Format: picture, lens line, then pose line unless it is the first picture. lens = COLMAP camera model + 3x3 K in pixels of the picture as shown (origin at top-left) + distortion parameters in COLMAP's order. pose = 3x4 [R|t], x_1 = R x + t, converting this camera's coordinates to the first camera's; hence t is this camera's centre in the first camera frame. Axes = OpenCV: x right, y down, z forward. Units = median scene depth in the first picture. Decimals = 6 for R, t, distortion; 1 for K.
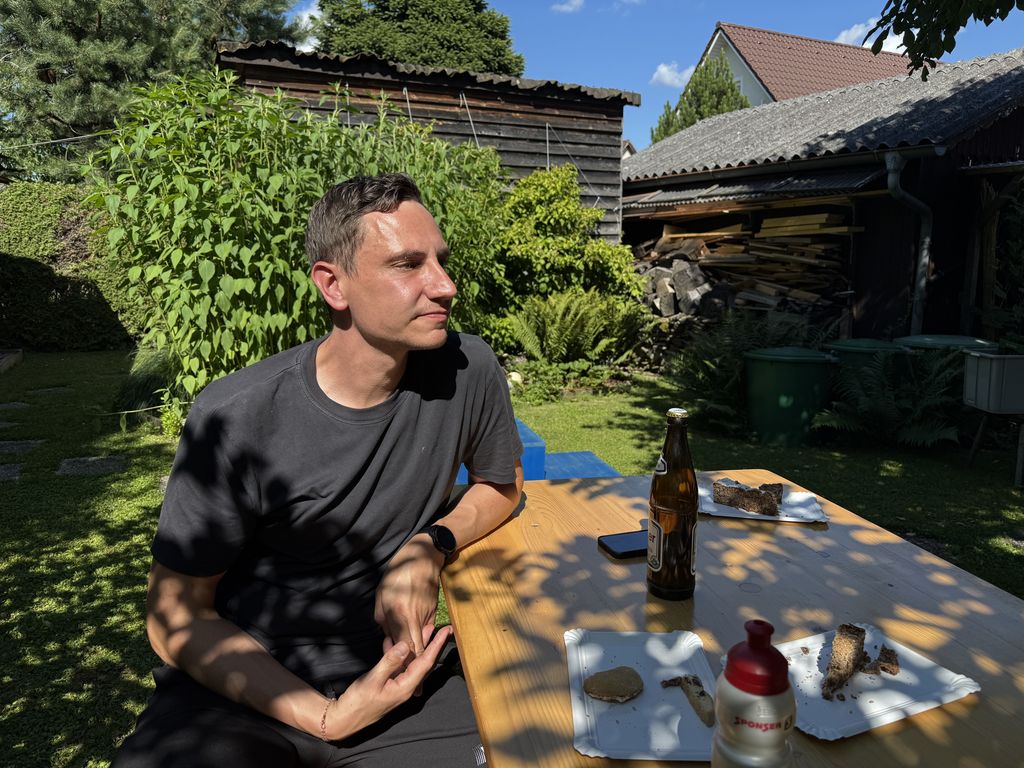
lens RADIAL K [[714.7, 0, 512.0], [0, 714.7, 384.0], [0, 0, 1]] dist [0.082810, -0.106384]
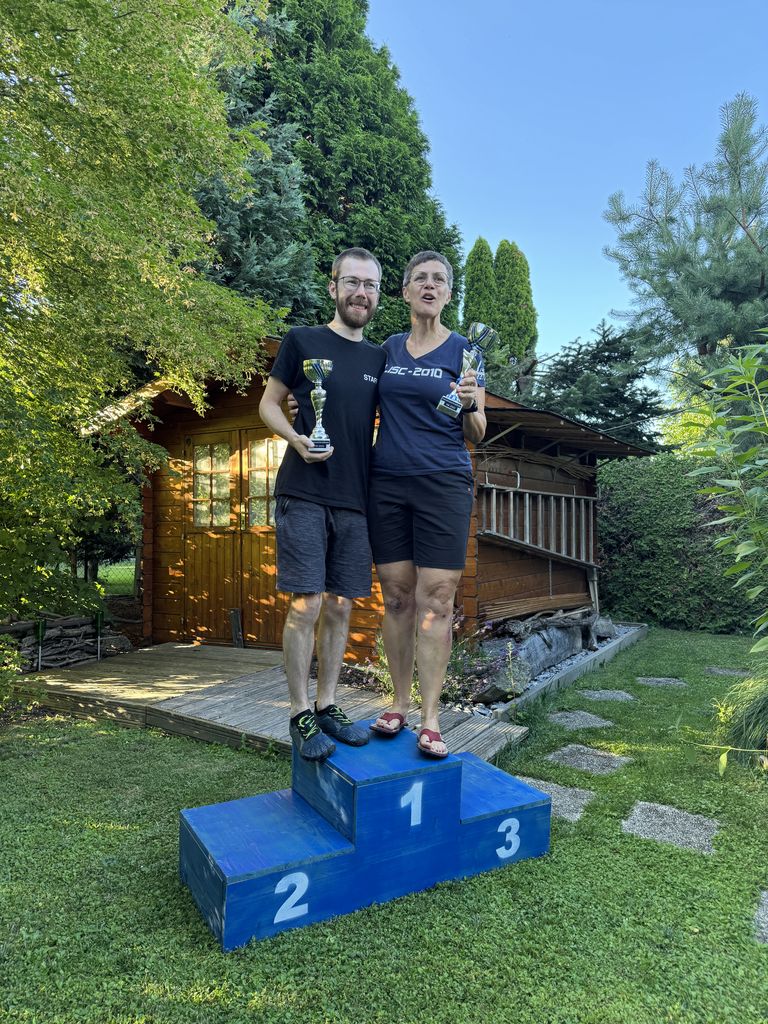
lens RADIAL K [[717.4, 0, 389.1], [0, 717.4, 512.5], [0, 0, 1]] dist [0.107960, -0.171217]
pose [[0.560841, -0.009249, -0.827872, -0.073118], [-0.148161, 0.982675, -0.111349, -0.036789], [0.814559, 0.185108, 0.549754, 0.172532]]
